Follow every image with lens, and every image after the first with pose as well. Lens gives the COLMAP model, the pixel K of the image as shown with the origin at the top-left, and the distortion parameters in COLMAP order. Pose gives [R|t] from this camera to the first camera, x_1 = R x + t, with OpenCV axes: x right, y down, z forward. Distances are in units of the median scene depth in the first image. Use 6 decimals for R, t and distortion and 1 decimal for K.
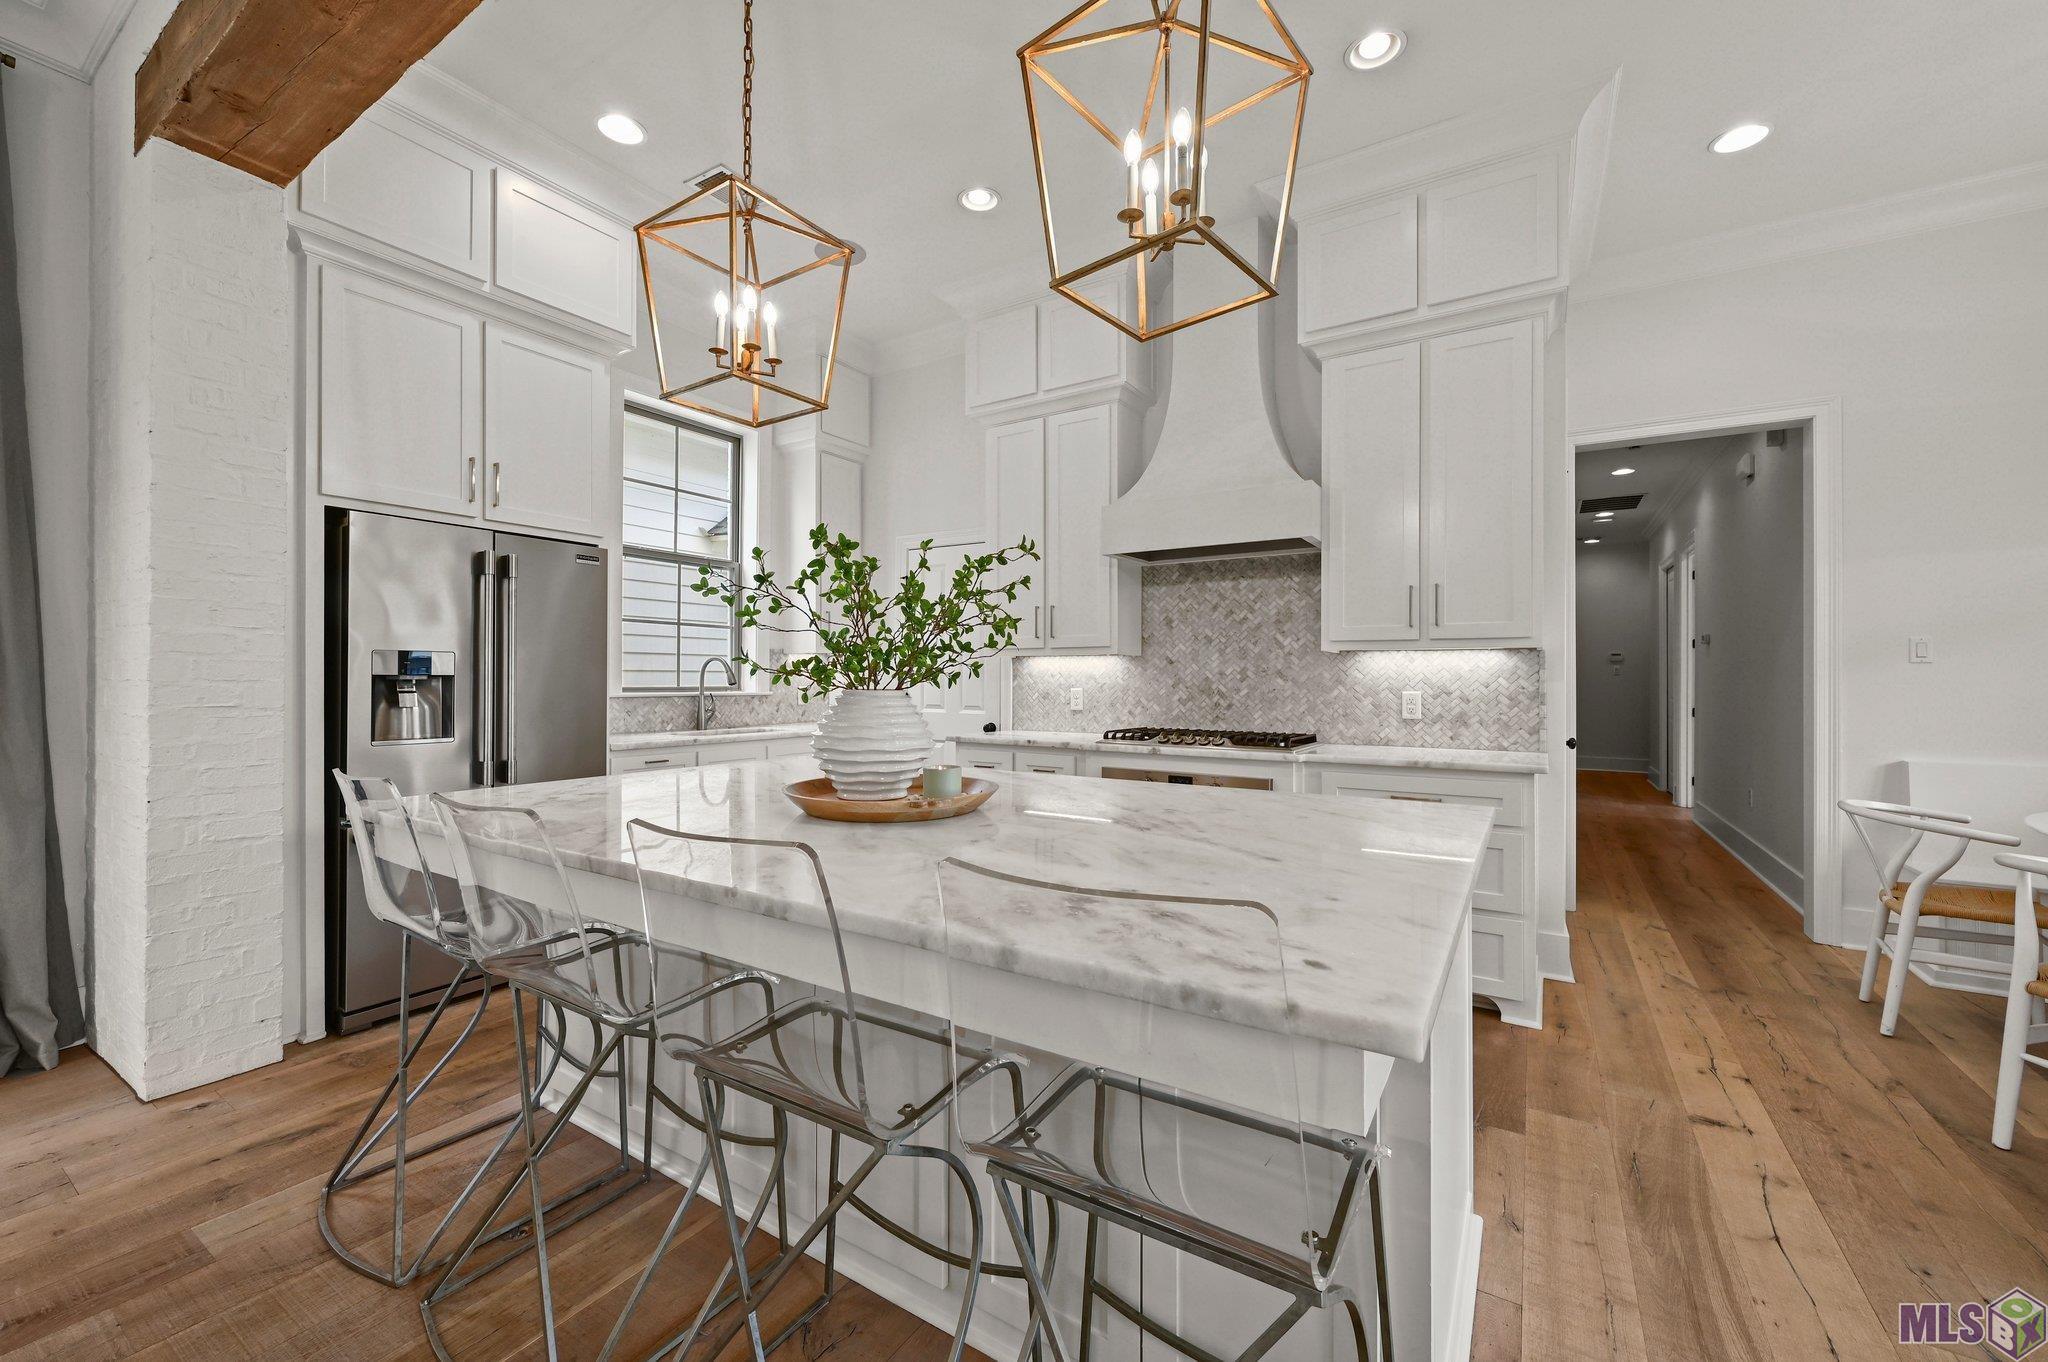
lens RADIAL K [[810.1, 0, 1007.3], [0, 810.1, 676.5], [0, 0, 1]] dist [0.000648, -0.000086]
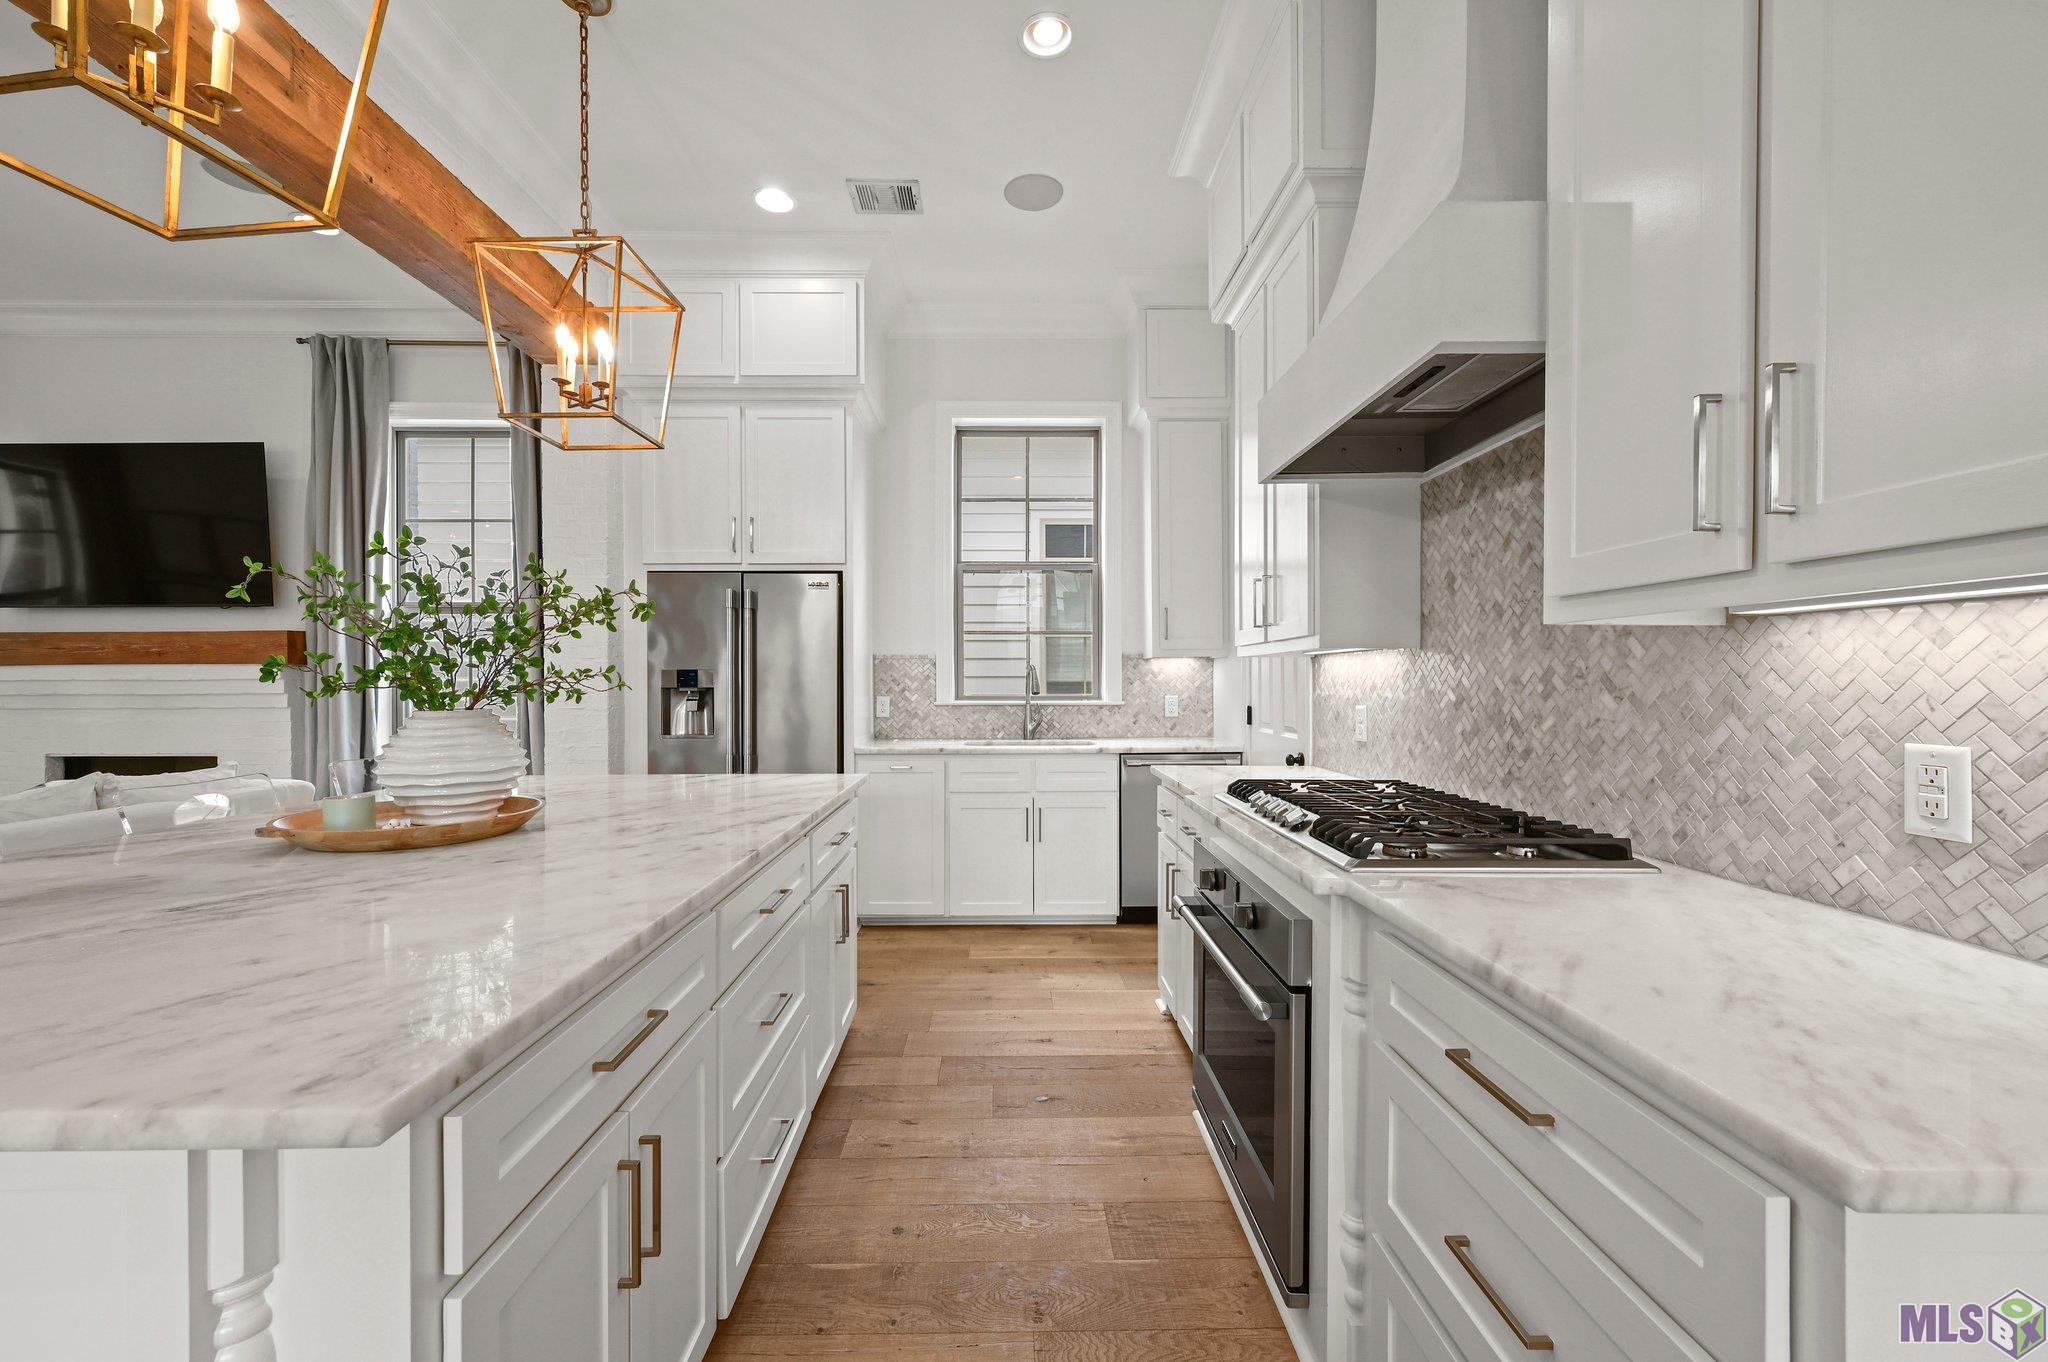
lens RADIAL K [[810.1, 0, 1013.5], [0, 810.1, 684.1], [0, 0, 1]] dist [0.000648, -0.000086]
pose [[0.554439, -0.000608, -0.832224, 0.540545], [0.005896, 0.999978, 0.003198, -0.005858], [0.832204, -0.006680, 0.554430, 0.546538]]
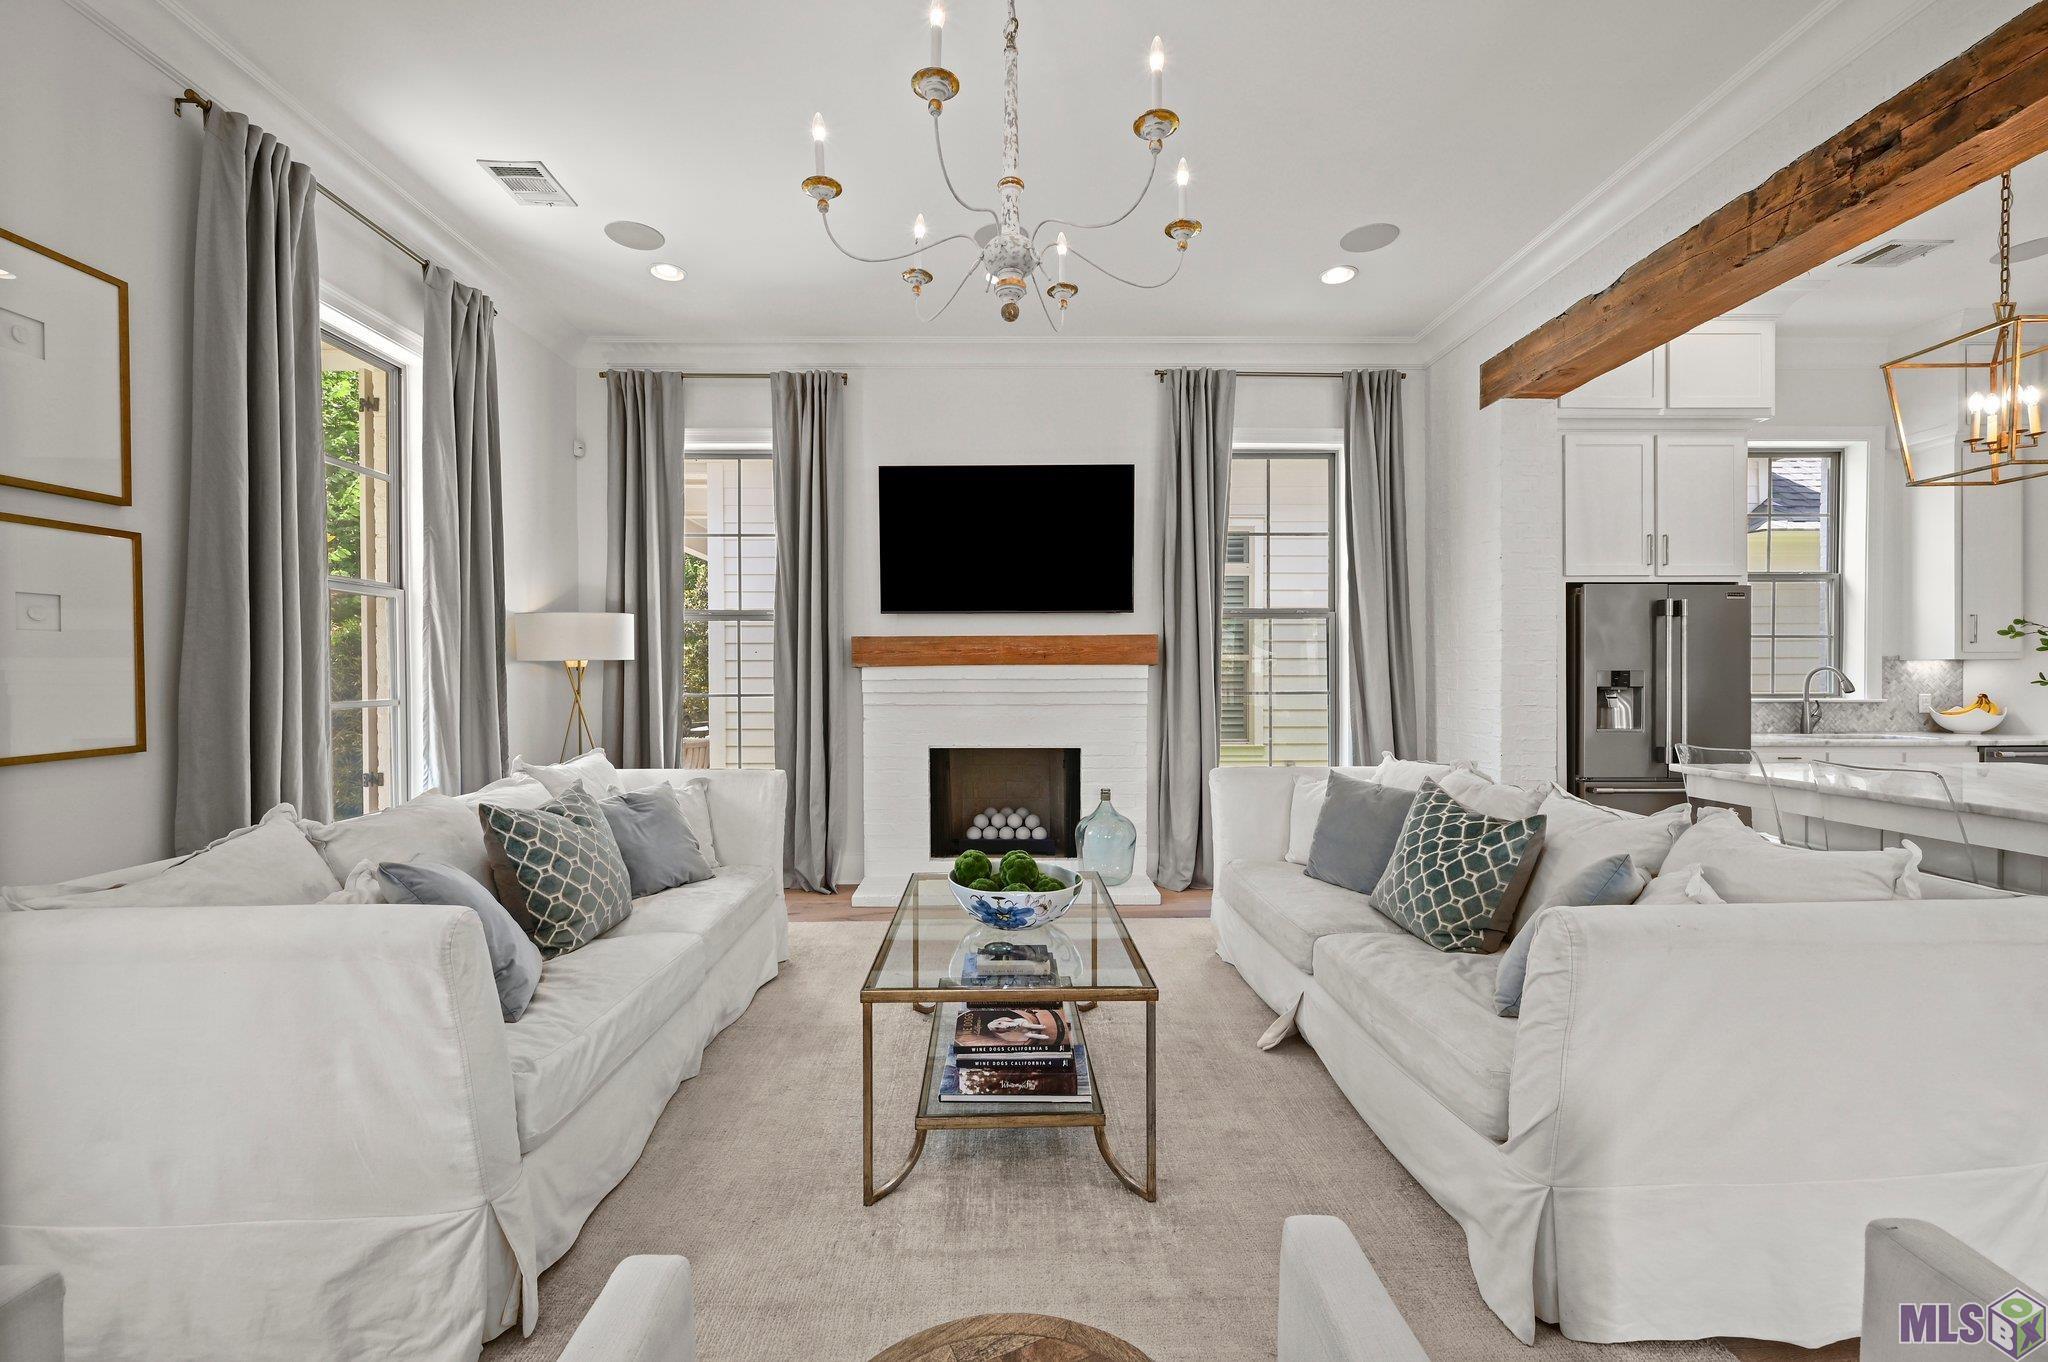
lens RADIAL K [[810.1, 0, 1005.5], [0, 810.1, 677.4], [0, 0, 1]] dist [0.000648, -0.000086]
pose [[0.552052, -0.001647, -0.833808, -0.079776], [0.004796, 0.999988, 0.001199, -0.019707], [0.833796, -0.004661, 0.552053, -0.615269]]
